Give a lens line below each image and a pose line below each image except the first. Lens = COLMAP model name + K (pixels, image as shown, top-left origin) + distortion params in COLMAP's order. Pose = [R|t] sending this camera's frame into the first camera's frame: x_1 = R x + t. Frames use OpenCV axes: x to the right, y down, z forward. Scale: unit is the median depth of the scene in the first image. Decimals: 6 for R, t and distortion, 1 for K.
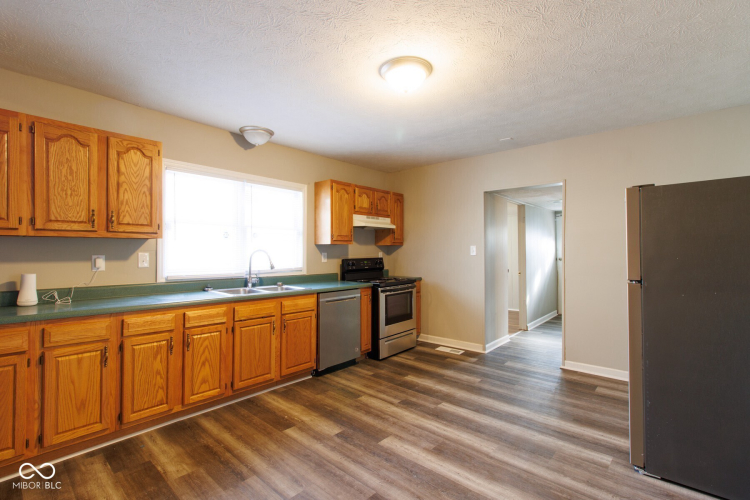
lens RADIAL K [[350.5, 0, 376.9], [0, 350.5, 249.4], [0, 0, 1]] dist [0.001685, 0.000543]
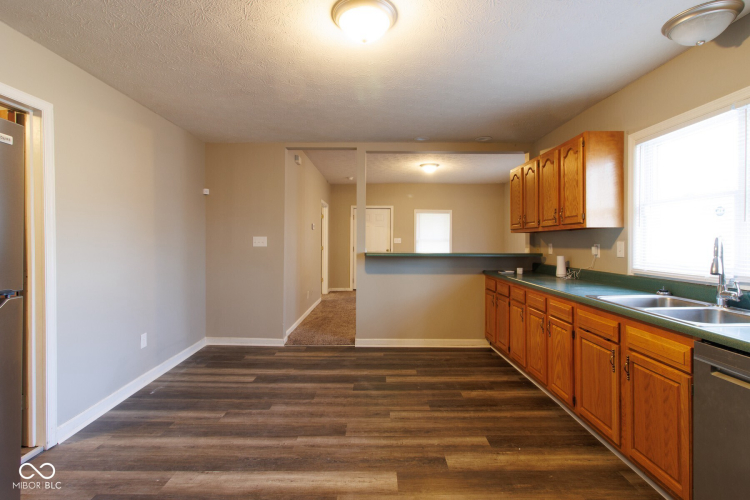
lens RADIAL K [[350.5, 0, 376.6], [0, 350.5, 244.0], [0, 0, 1]] dist [0.001685, 0.000543]
pose [[-0.744787, 0.001571, -0.667300, 0.596426], [0.007102, 0.999959, -0.005572, 0.020469], [0.667264, -0.008889, -0.744768, 1.614156]]
